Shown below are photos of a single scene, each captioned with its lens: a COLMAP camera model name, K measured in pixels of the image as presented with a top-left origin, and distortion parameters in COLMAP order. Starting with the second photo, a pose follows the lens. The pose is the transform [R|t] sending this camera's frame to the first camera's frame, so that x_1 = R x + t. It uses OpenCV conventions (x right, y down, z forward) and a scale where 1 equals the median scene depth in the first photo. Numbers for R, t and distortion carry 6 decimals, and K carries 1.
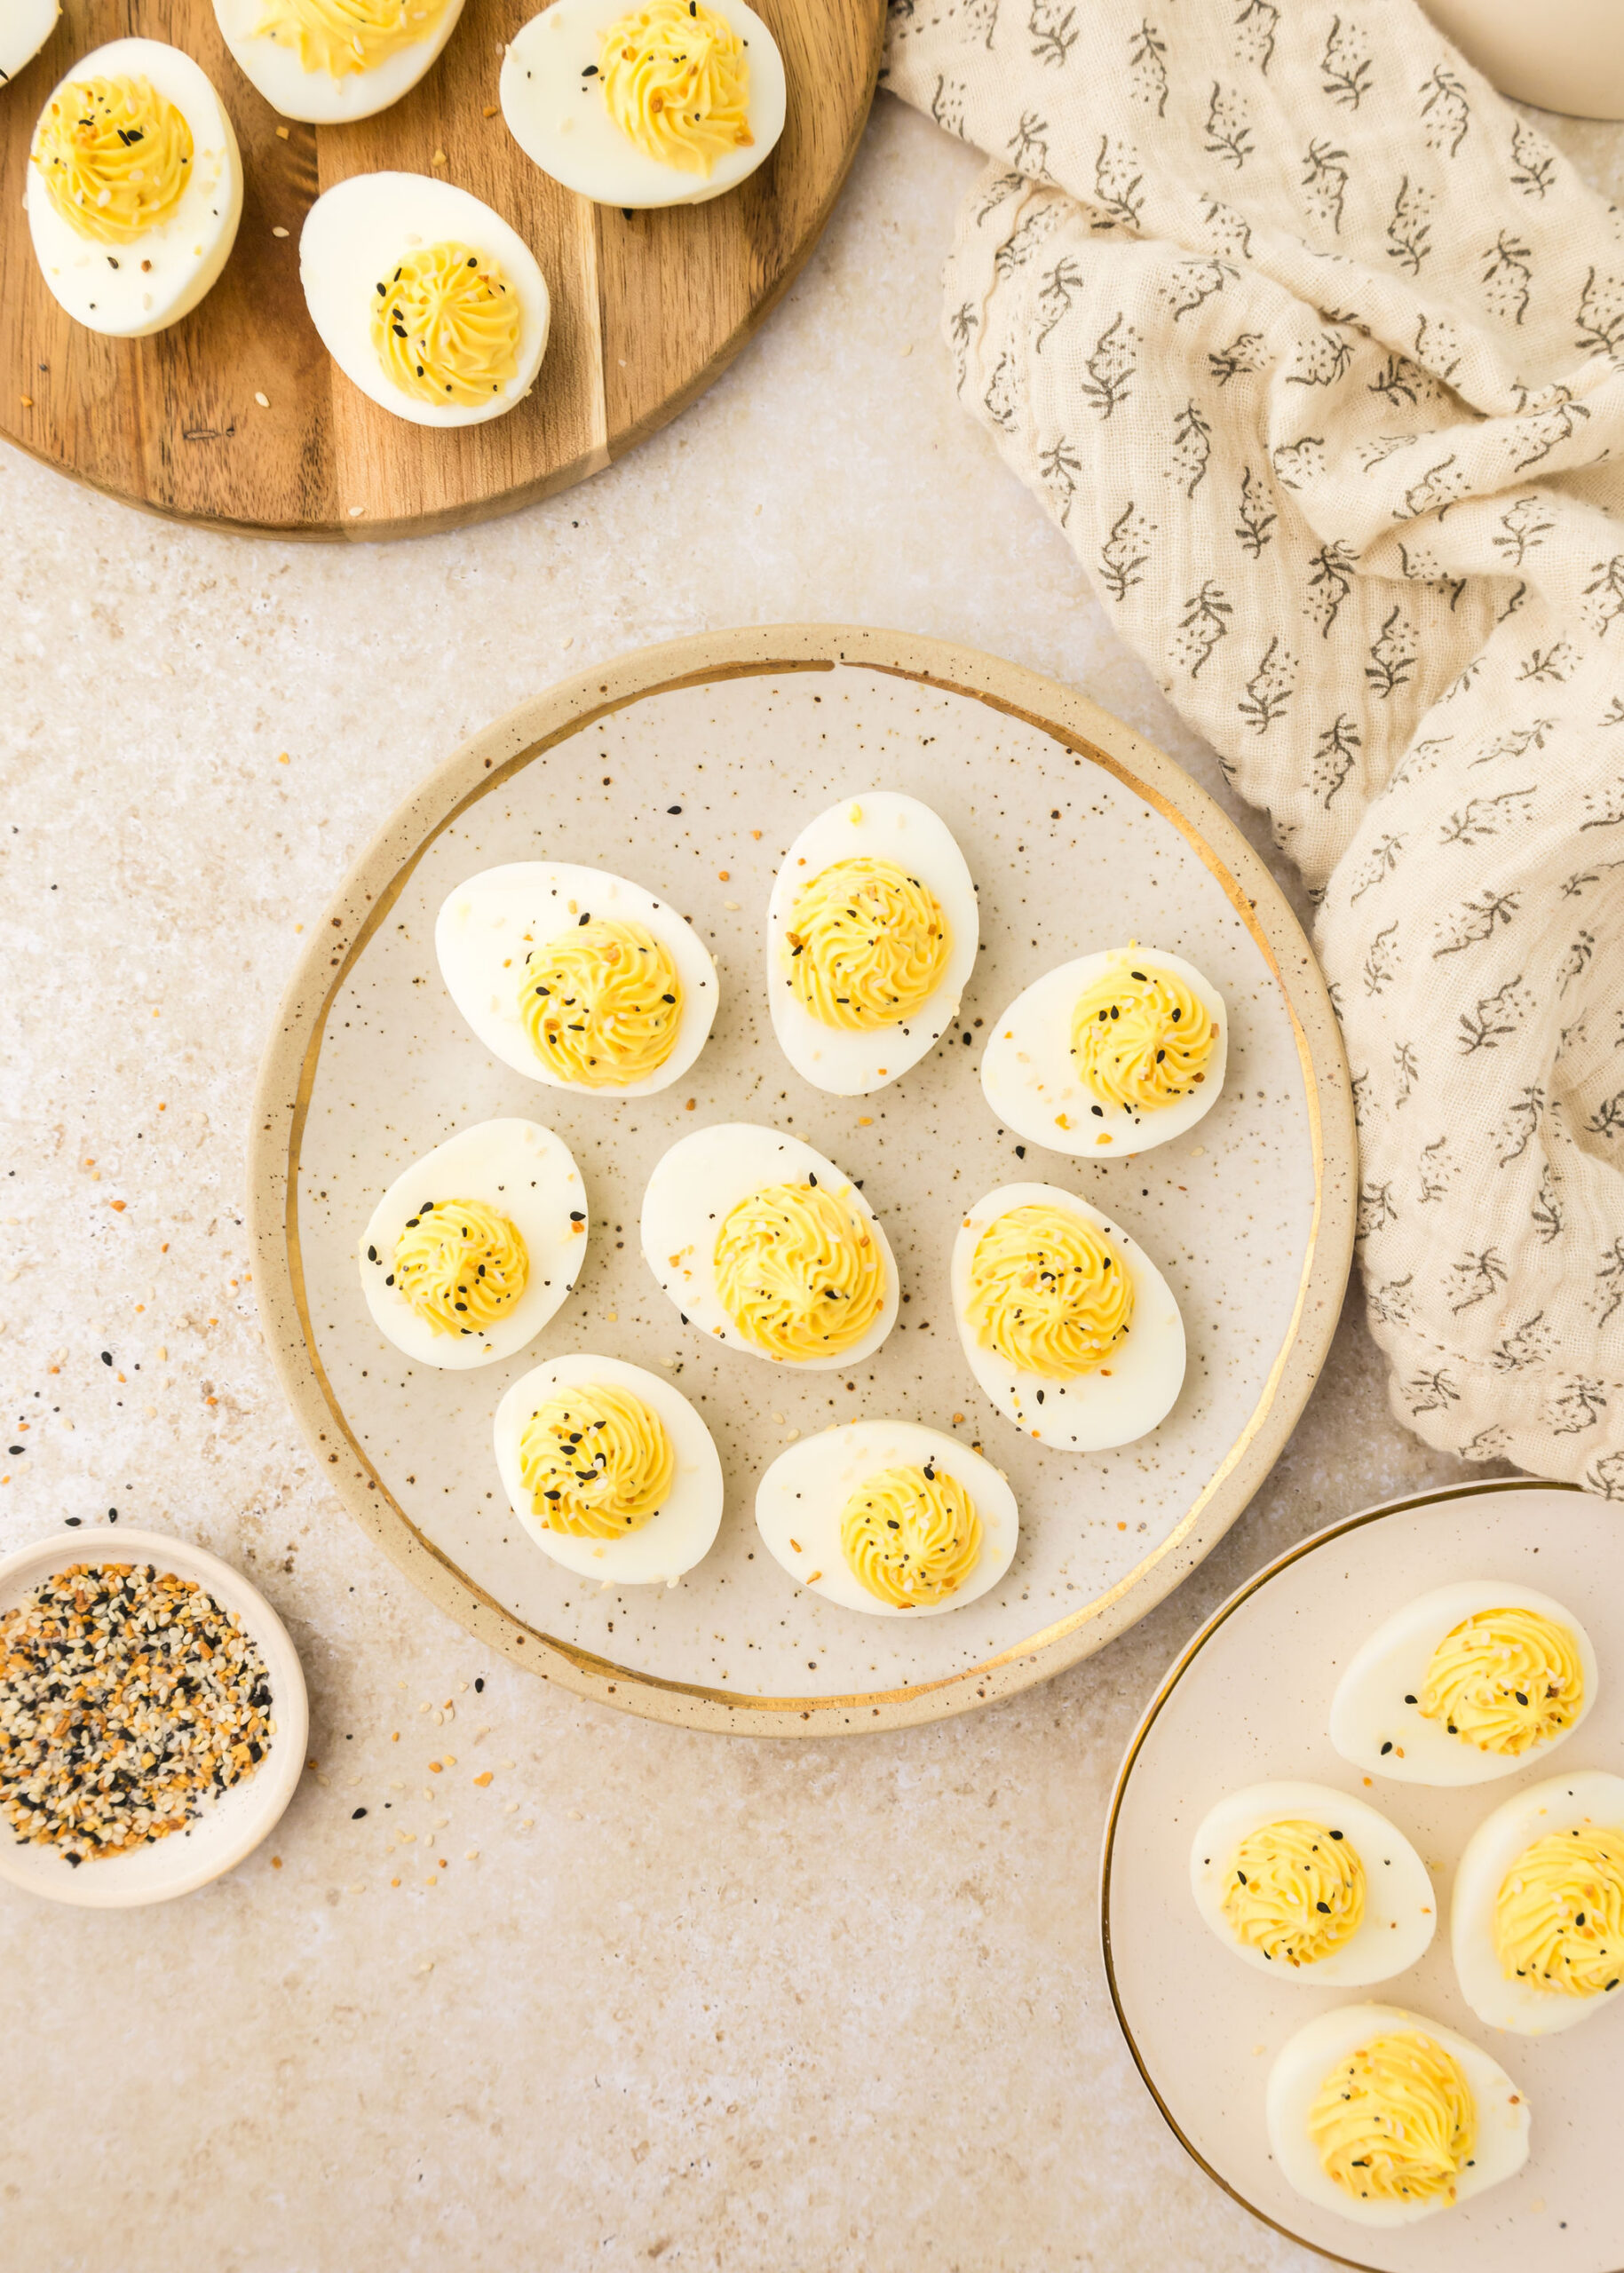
lens RADIAL K [[1955.8, 0, 822.0], [0, 1955.8, 1139.4], [0, 0, 1]] dist [-0.051697, 0.022467]
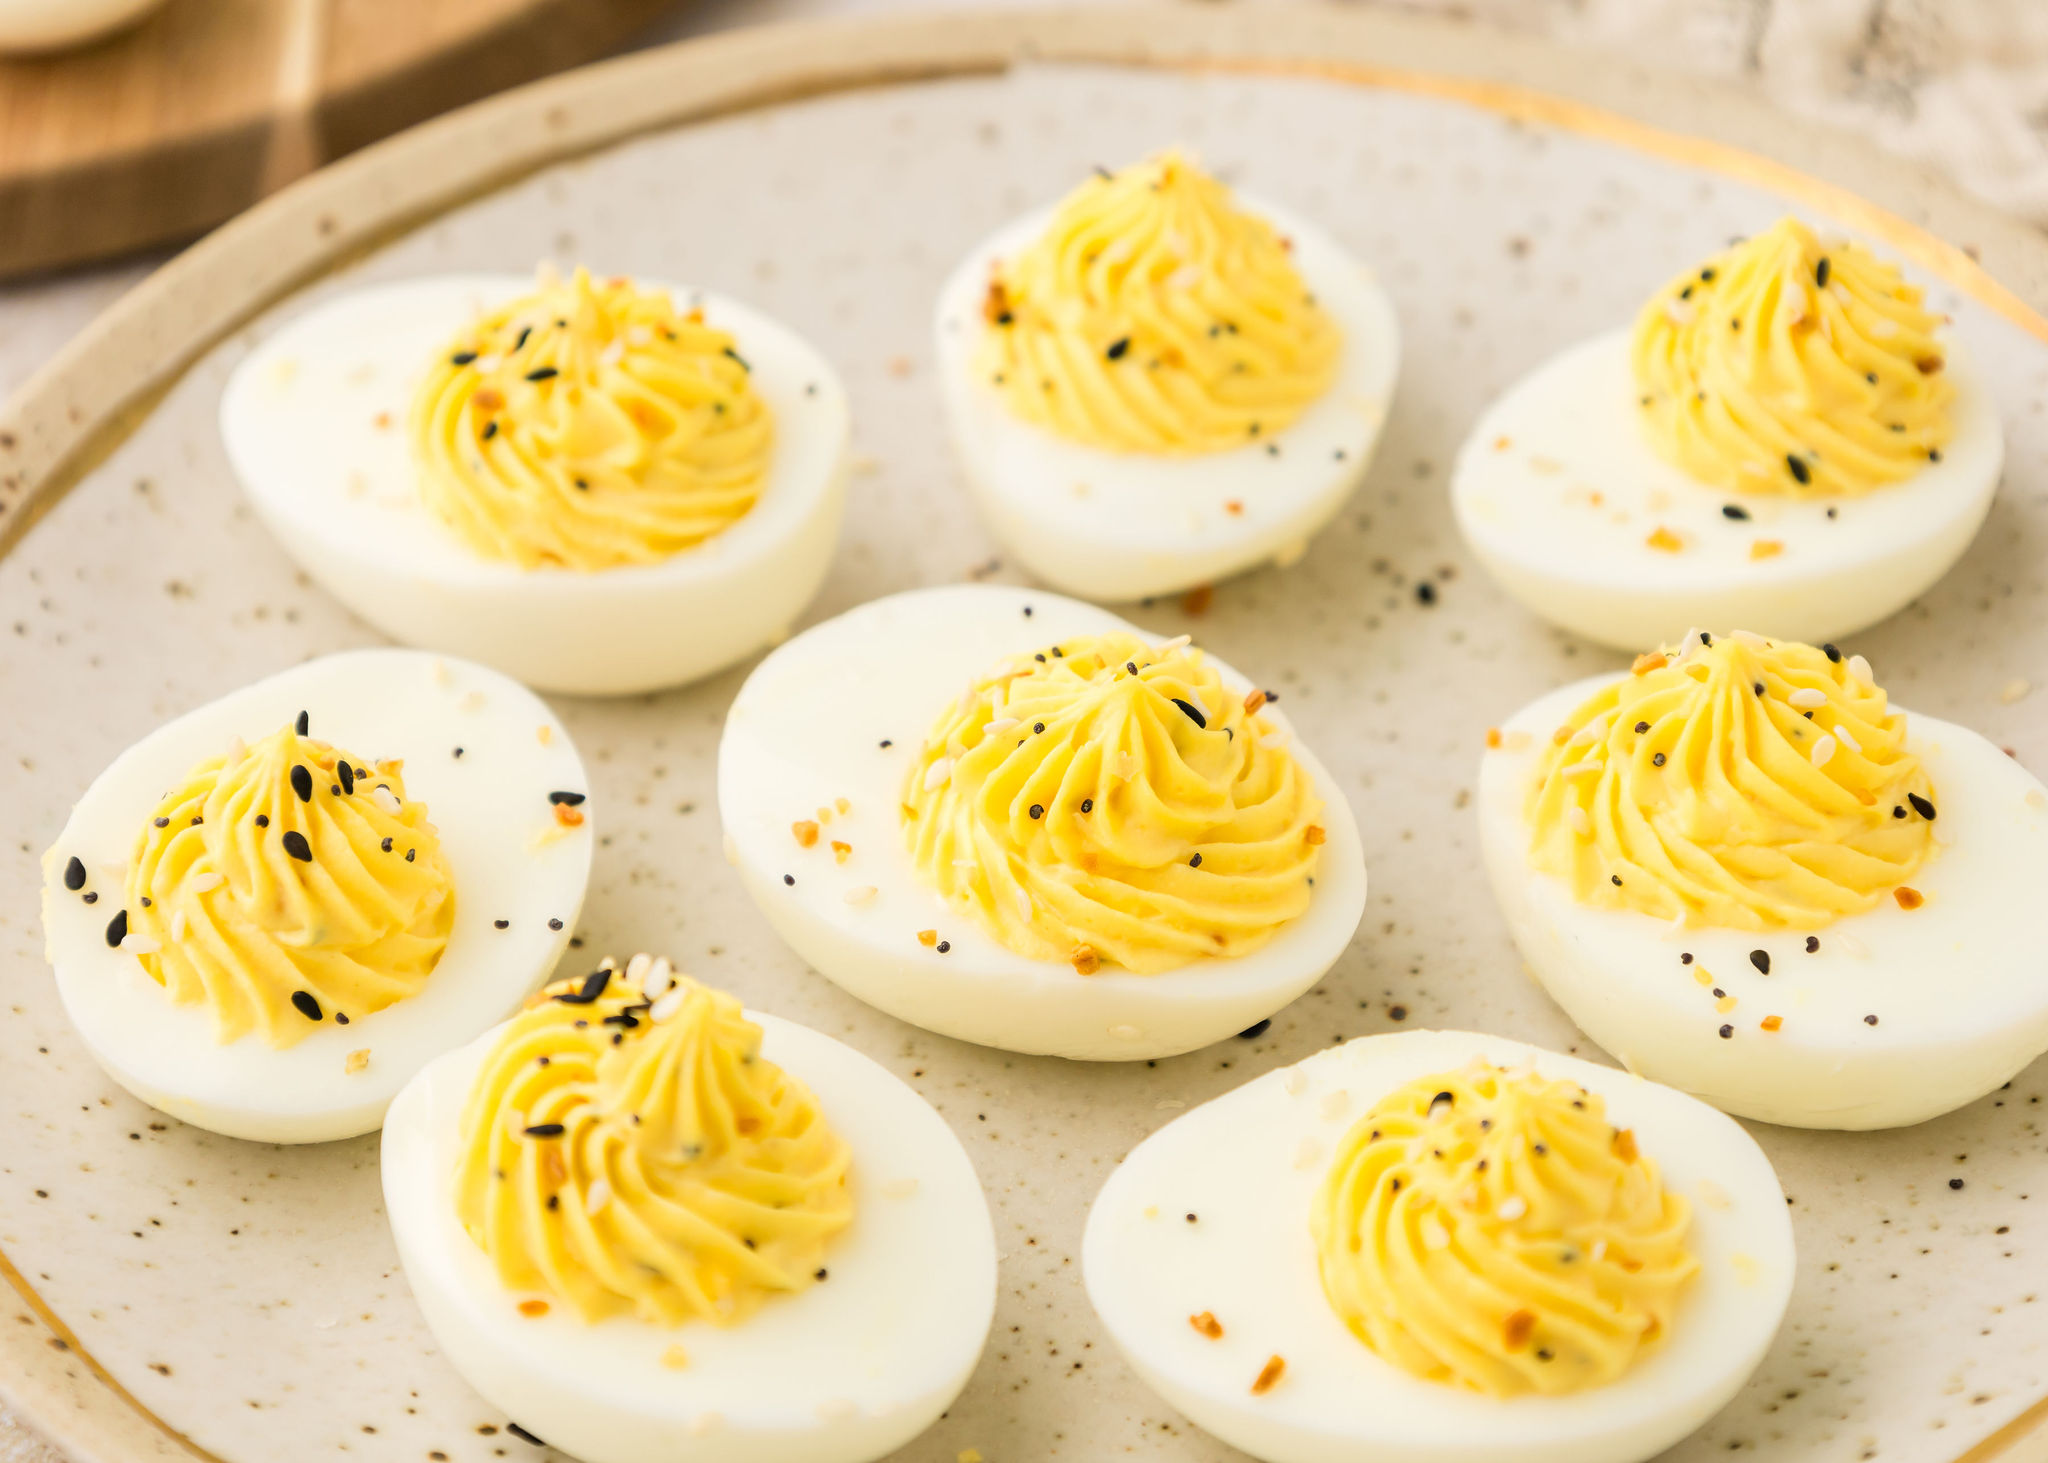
lens RADIAL K [[5698.2, 0, 1021.2], [0, 5698.2, 732.2], [0, 0, 1]] dist [0.012800, 0.000000]
pose [[0.990146, -0.128688, 0.055231, -0.094738], [0.120844, 0.585864, -0.801349, 1.022625], [0.070767, 0.800127, 0.595642, 0.270896]]
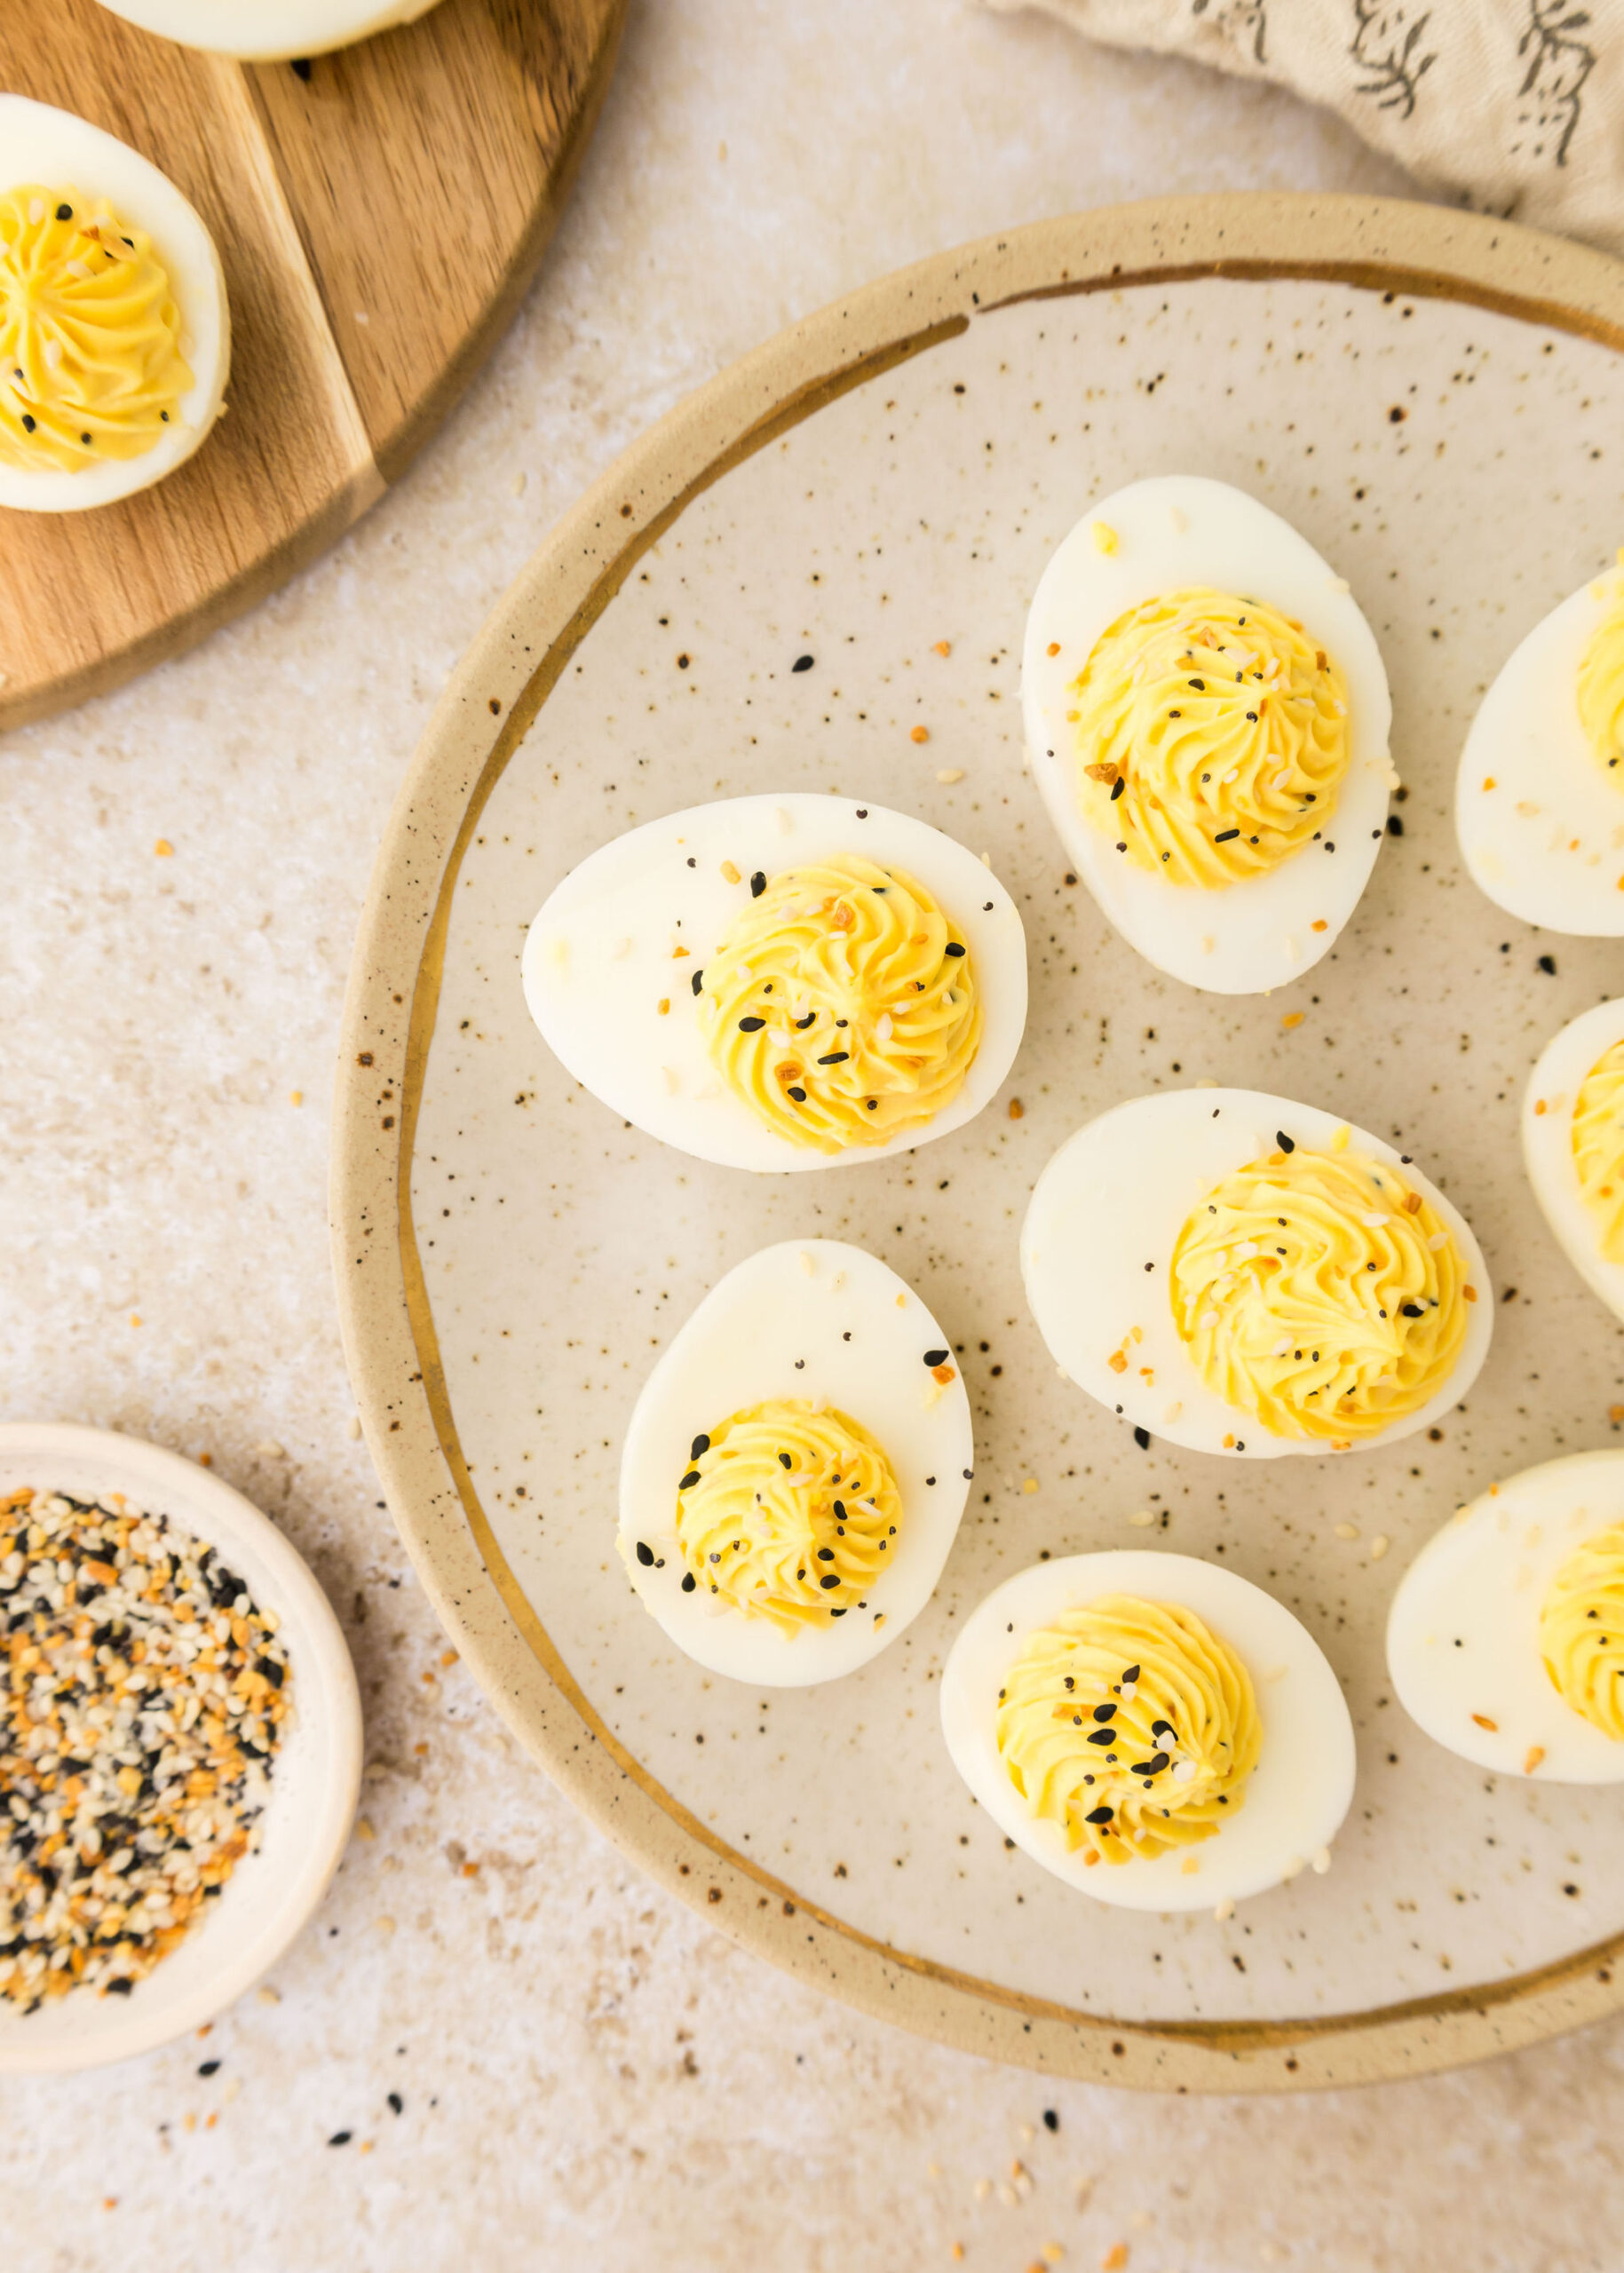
lens RADIAL K [[2173.3, 0, 730.2], [0, 2173.3, 1160.4], [0, 0, 1]] dist [-0.022644, 0.000000]
pose [[0.918414, -0.394710, -0.026818, -0.141685], [0.394916, 0.918713, 0.002634, -0.041556], [0.023598, -0.013010, 0.999637, 0.346715]]
